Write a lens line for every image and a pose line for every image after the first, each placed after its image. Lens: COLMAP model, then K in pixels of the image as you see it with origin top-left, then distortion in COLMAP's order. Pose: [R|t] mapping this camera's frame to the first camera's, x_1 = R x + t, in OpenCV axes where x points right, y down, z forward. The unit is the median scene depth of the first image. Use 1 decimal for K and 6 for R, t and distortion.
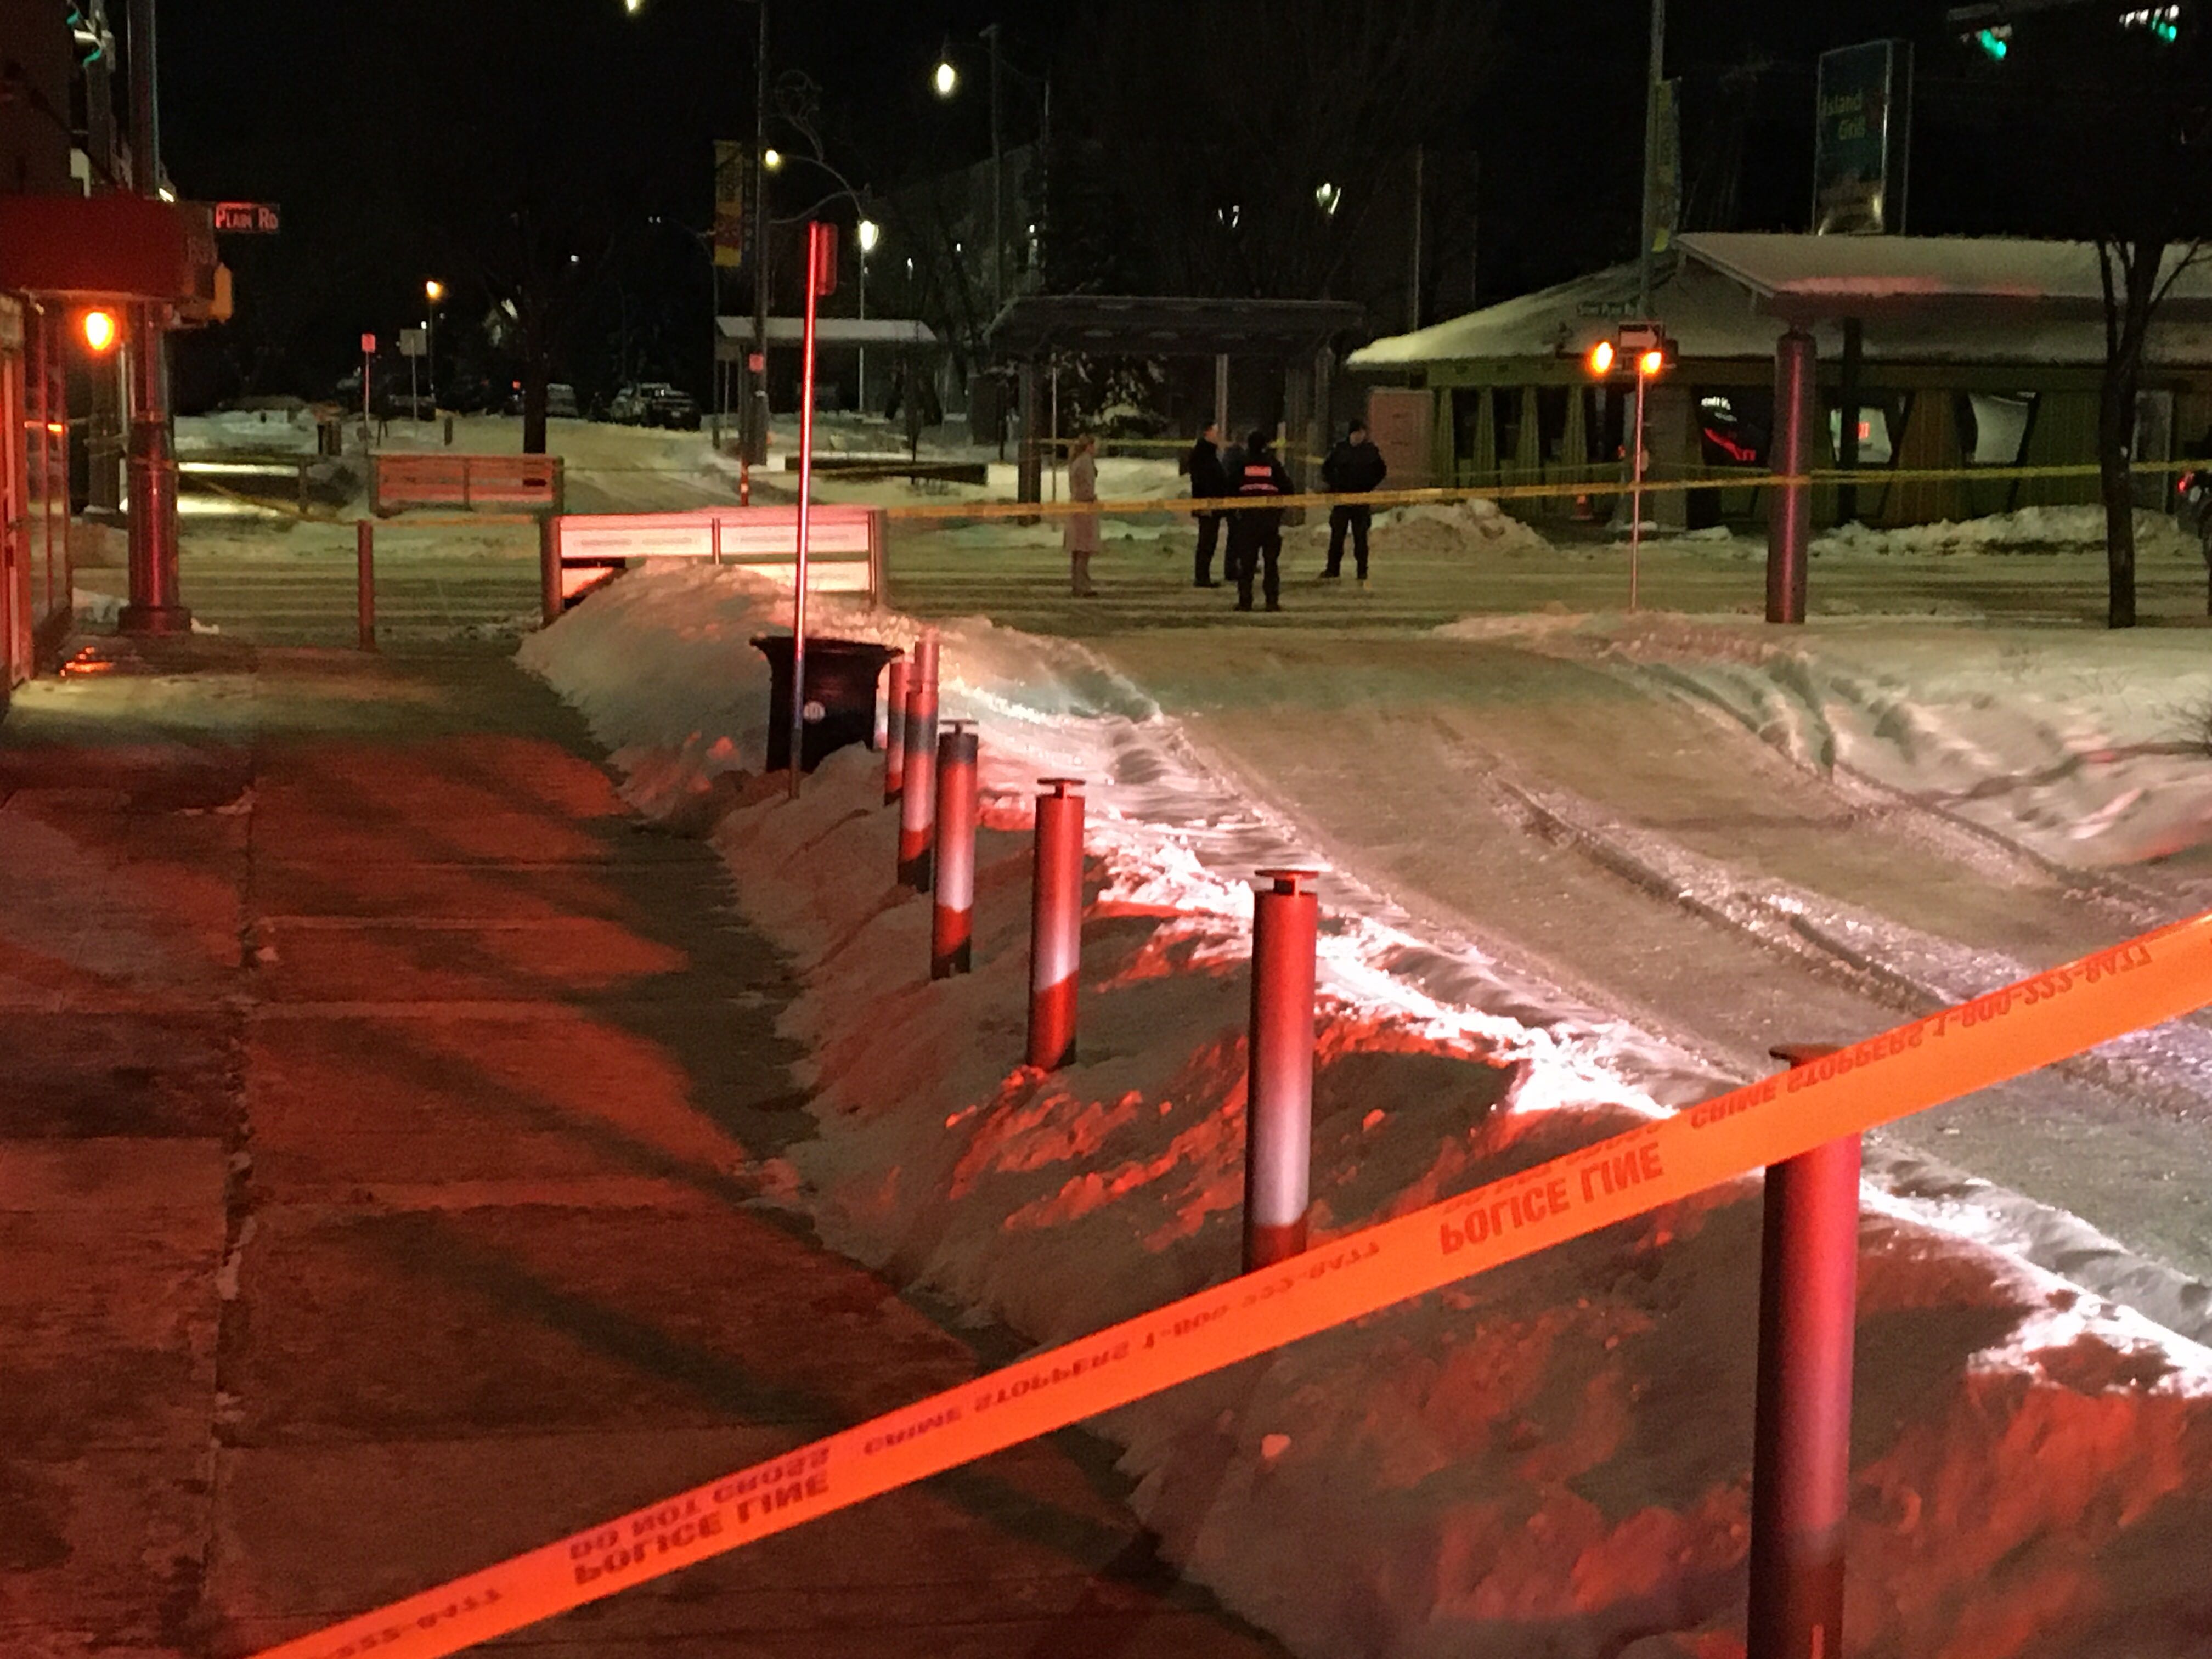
lens RADIAL K [[3525.1, 0, 1106.0], [0, 3525.1, 829.5], [0, 0, 1]] dist [0.083778, 0.046171]
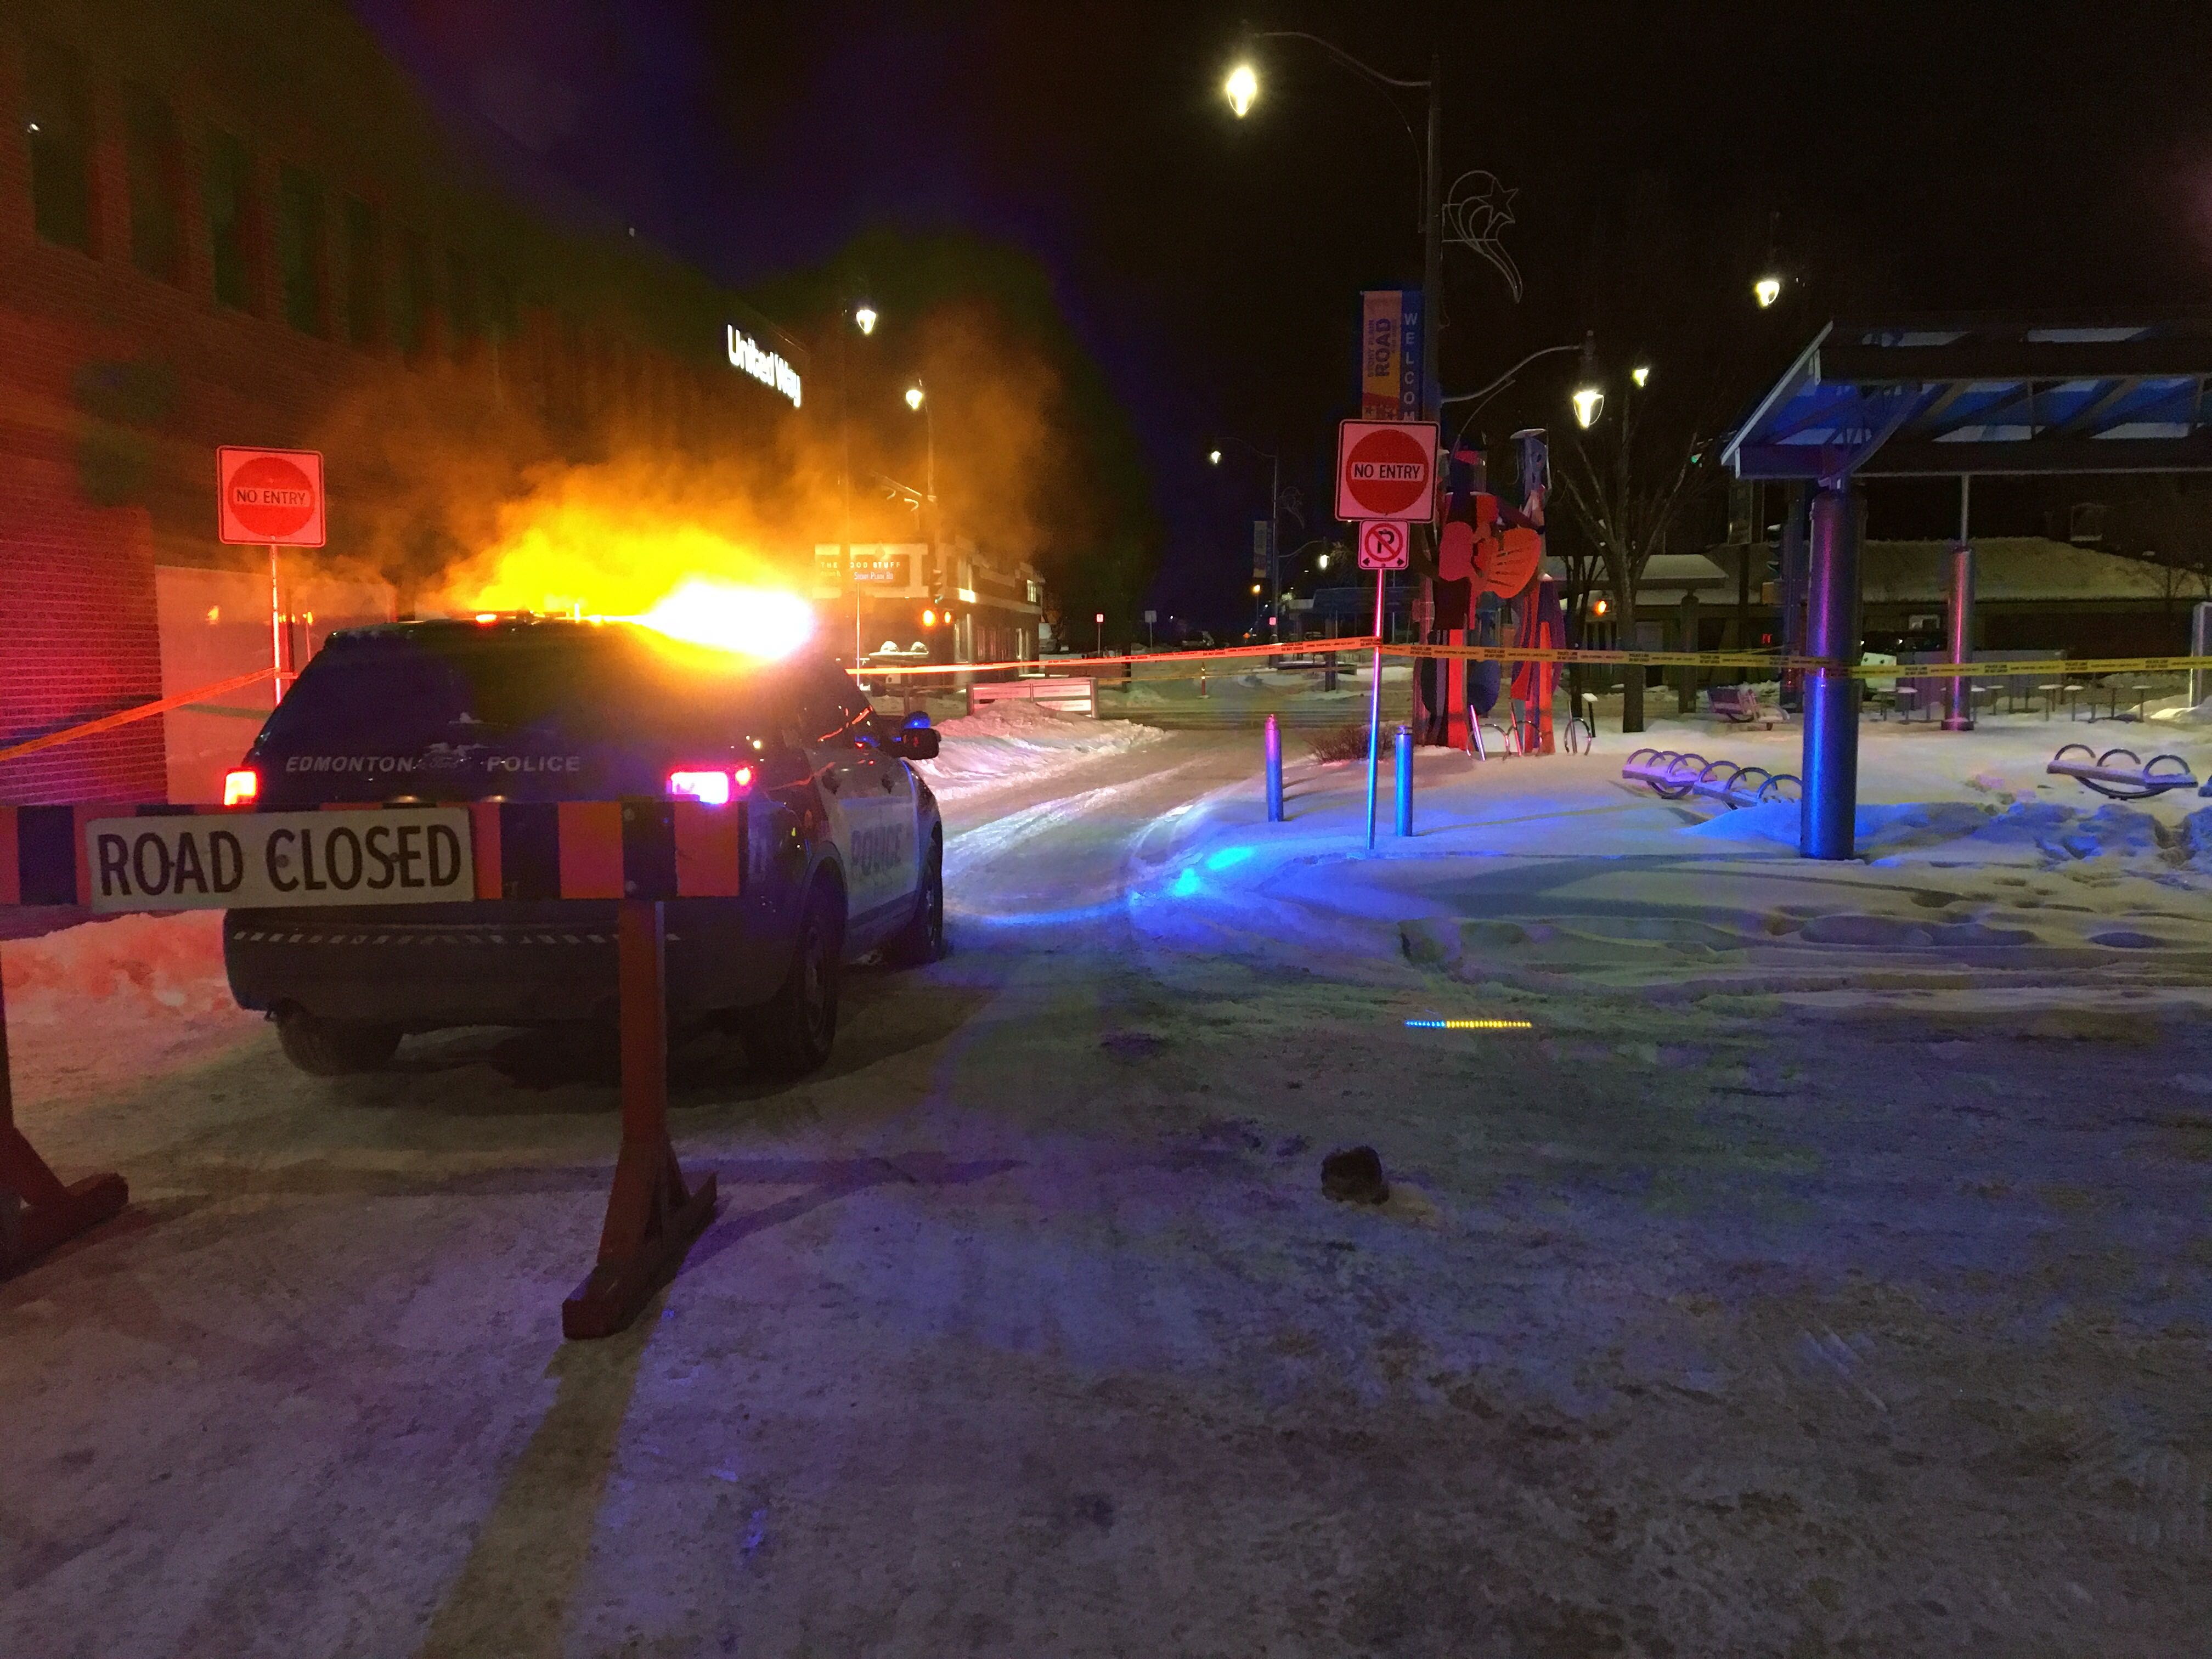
lens RADIAL K [[1845.7, 0, 1106.0], [0, 1845.7, 829.5], [0, 0, 1]] dist [0.091028, -0.138897]
pose [[0.956888, 0.005161, -0.290411, 0.320772], [-0.010527, 0.999801, -0.016918, 0.040141], [0.290266, 0.019246, 0.956752, -0.271199]]
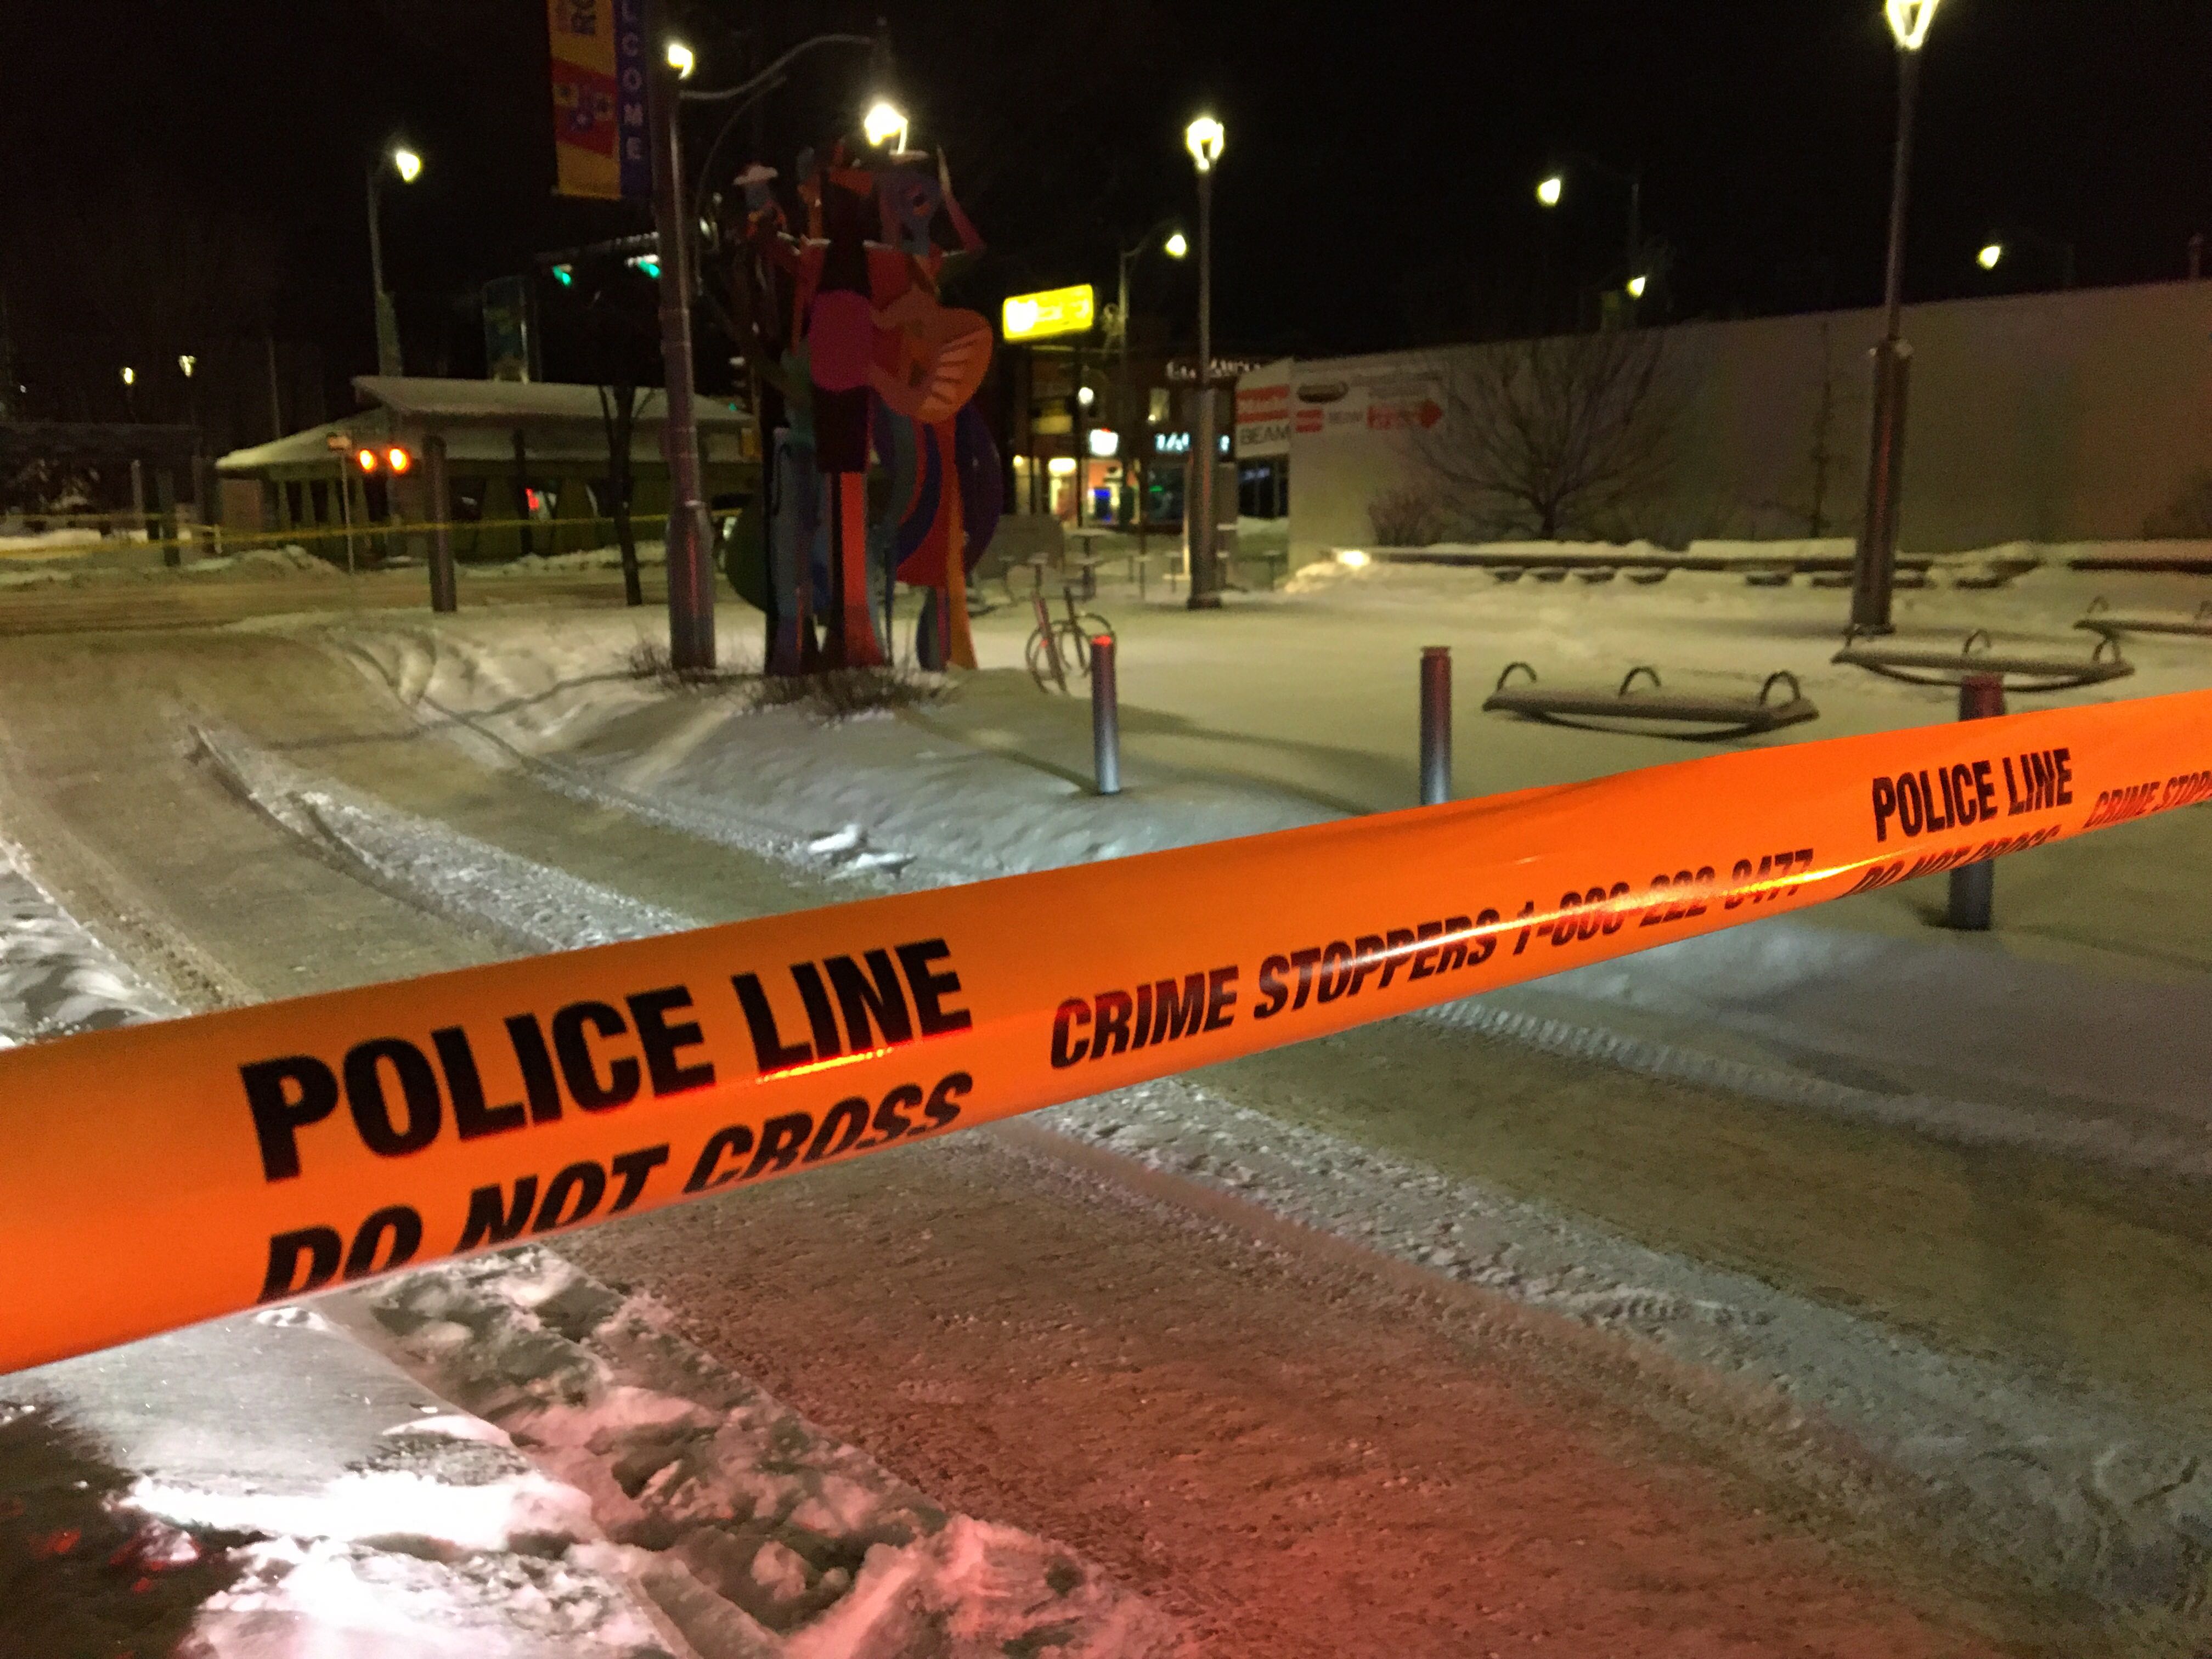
lens RADIAL K [[1845.7, 0, 1106.0], [0, 1845.7, 829.5], [0, 0, 1]] dist [0.091028, -0.138897]
pose [[0.888428, -0.103883, 0.447107, 0.064752], [0.076939, 0.993975, 0.078061, -0.000789], [-0.452522, -0.034951, 0.891068, 0.066007]]
